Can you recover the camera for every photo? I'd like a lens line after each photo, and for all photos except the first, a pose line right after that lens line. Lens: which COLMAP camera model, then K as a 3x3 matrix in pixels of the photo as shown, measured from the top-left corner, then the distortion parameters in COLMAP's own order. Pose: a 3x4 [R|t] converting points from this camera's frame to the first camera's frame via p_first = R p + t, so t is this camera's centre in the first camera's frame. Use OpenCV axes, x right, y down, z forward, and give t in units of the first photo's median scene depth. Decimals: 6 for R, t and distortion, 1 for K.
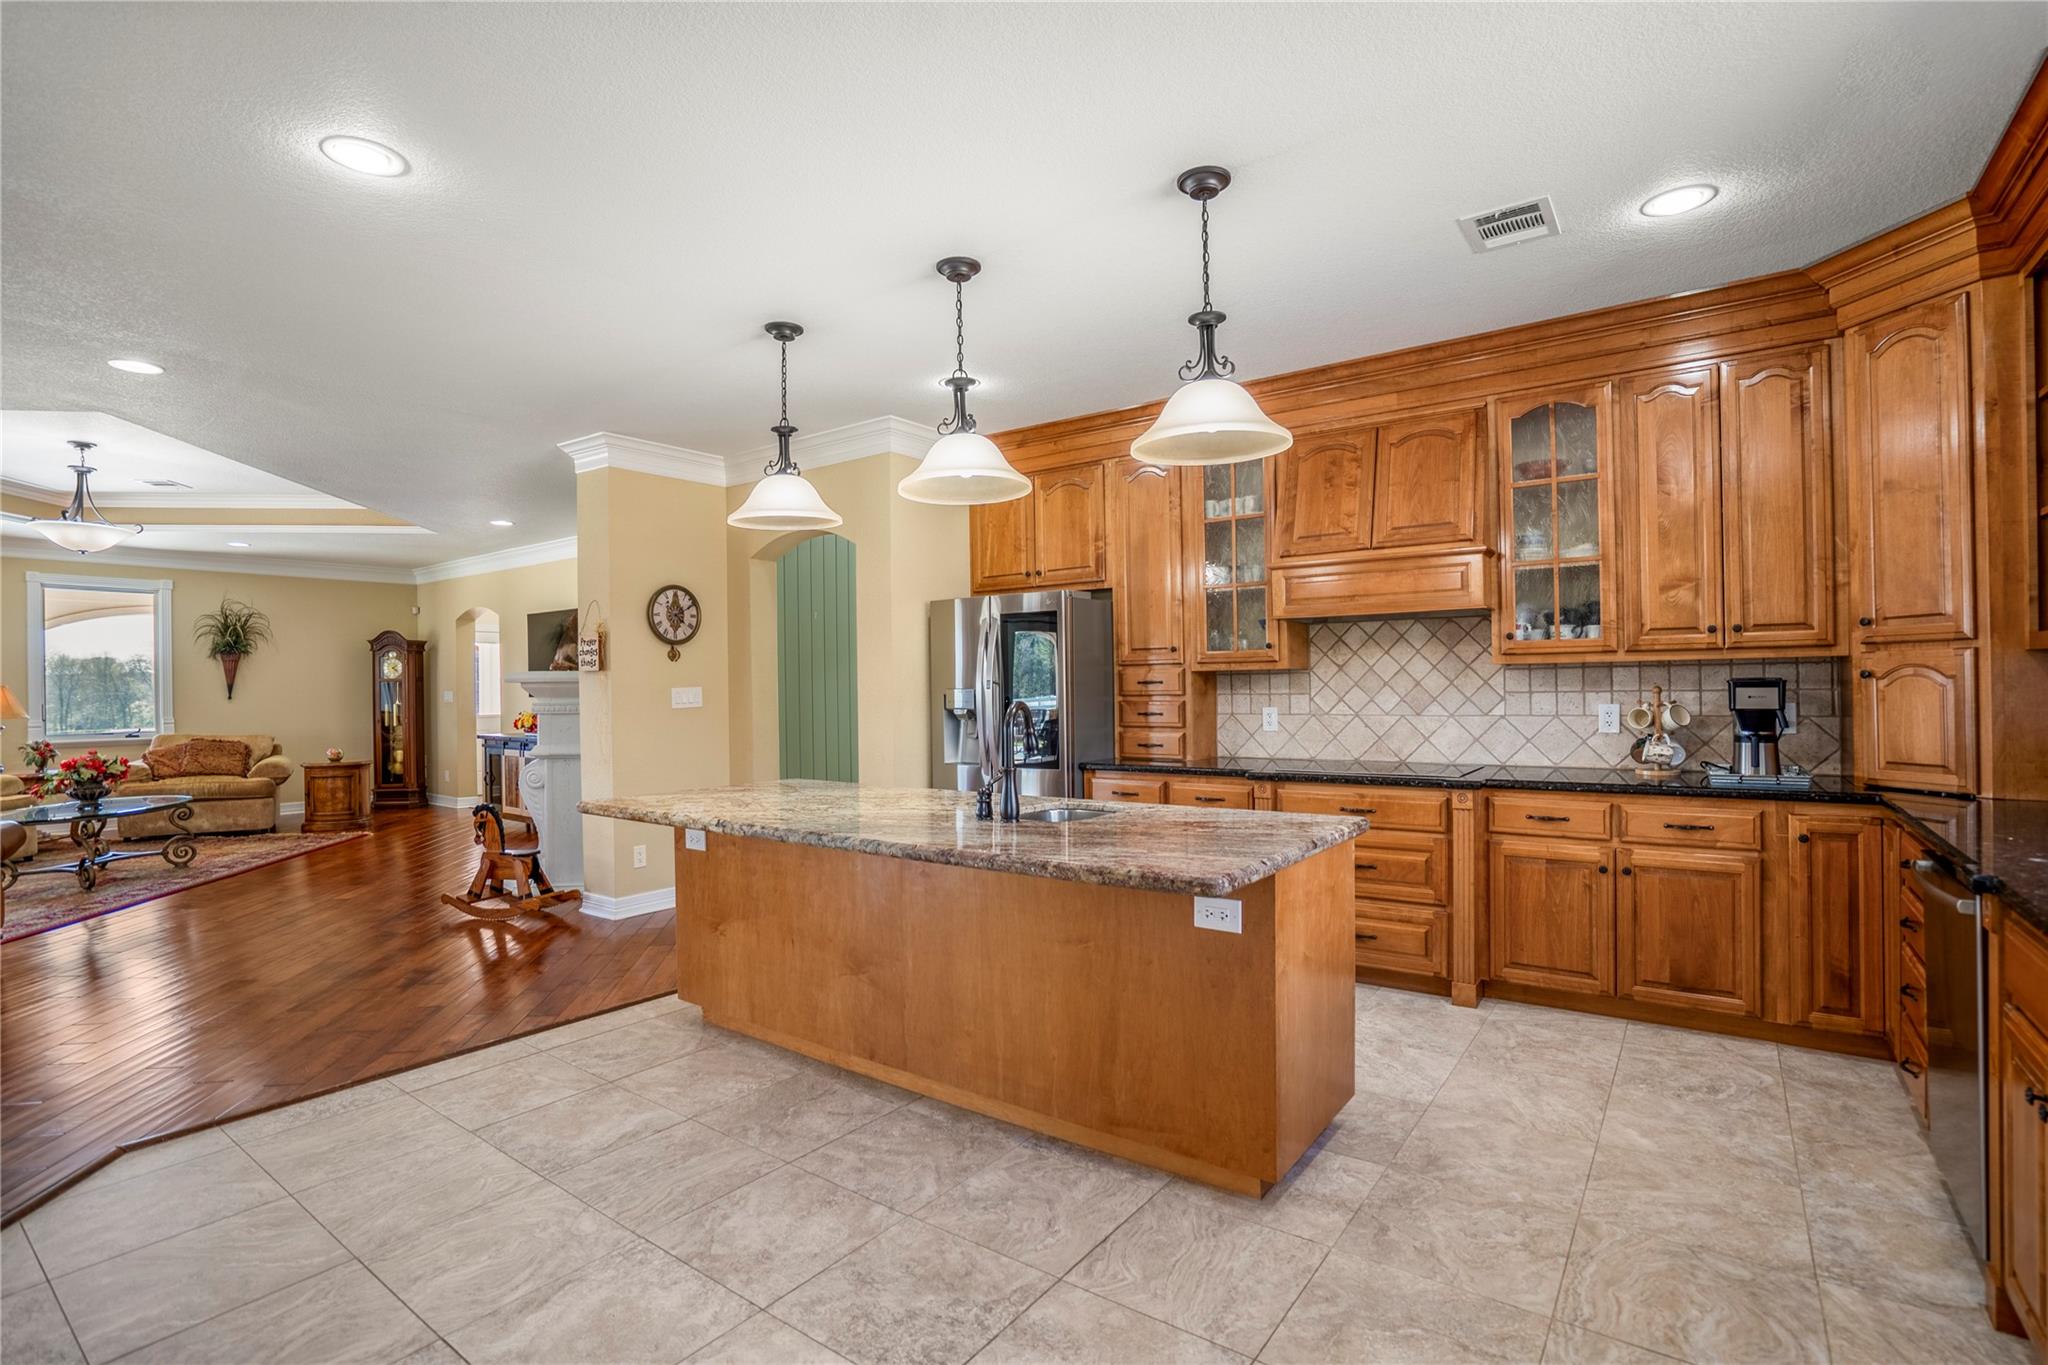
lens RADIAL K [[952.5, 0, 1019.1], [0, 952.5, 688.4], [0, 0, 1]] dist [-0.028556, 0.003887]
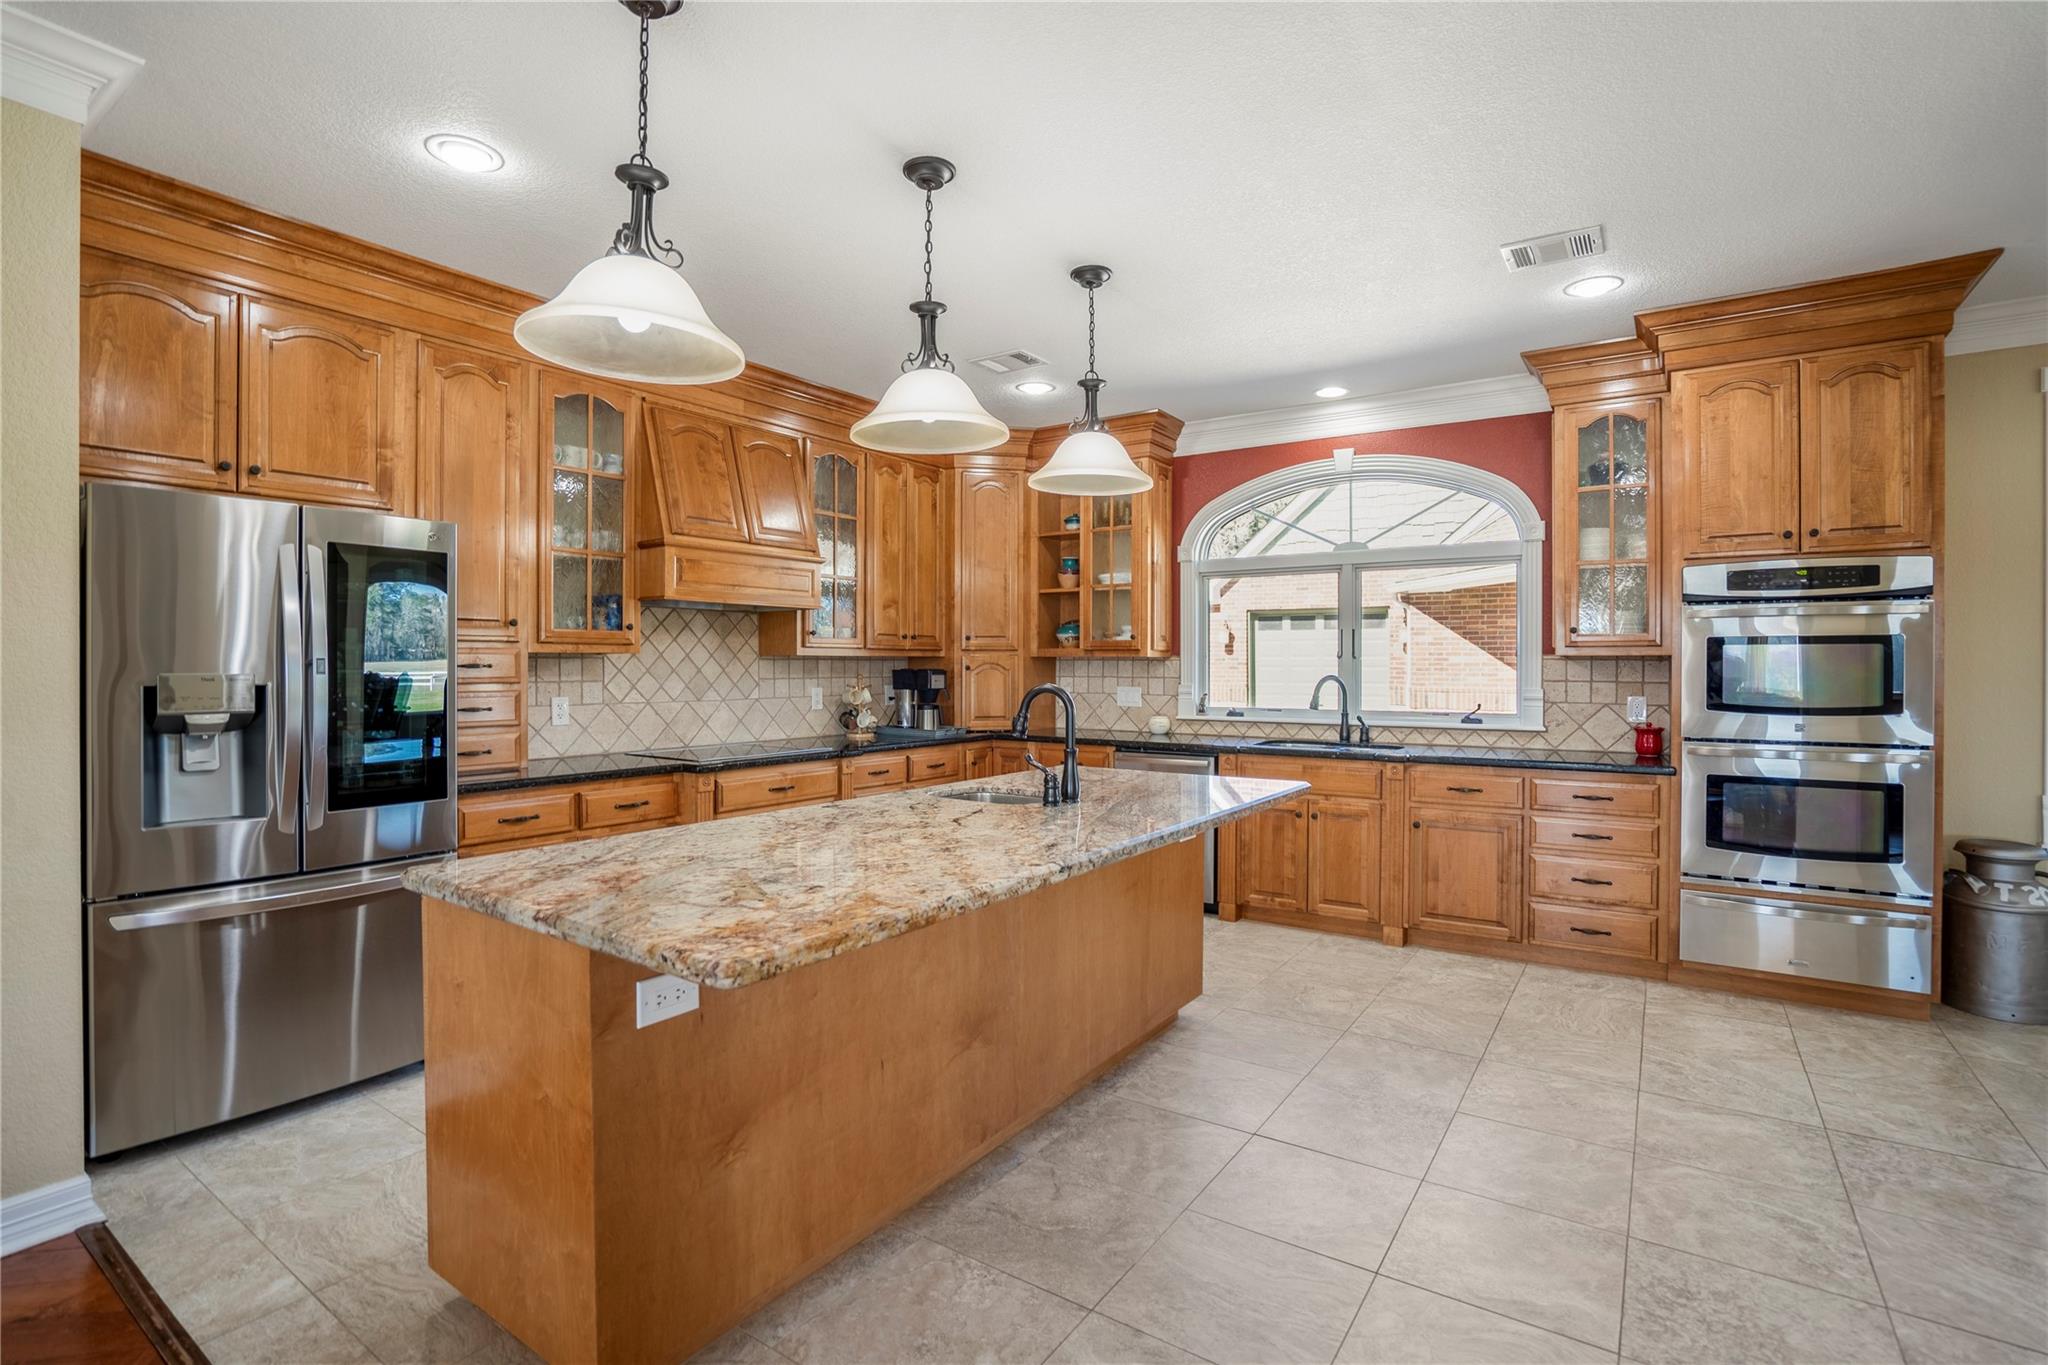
lens RADIAL K [[952.5, 0, 1017.2], [0, 952.5, 664.1], [0, 0, 1]] dist [-0.028556, 0.003887]
pose [[-0.019353, 0.013519, 0.999721, -0.649624], [0.000644, 0.999909, -0.013509, 0.002042], [-0.999812, 0.000382, -0.019360, 0.672602]]
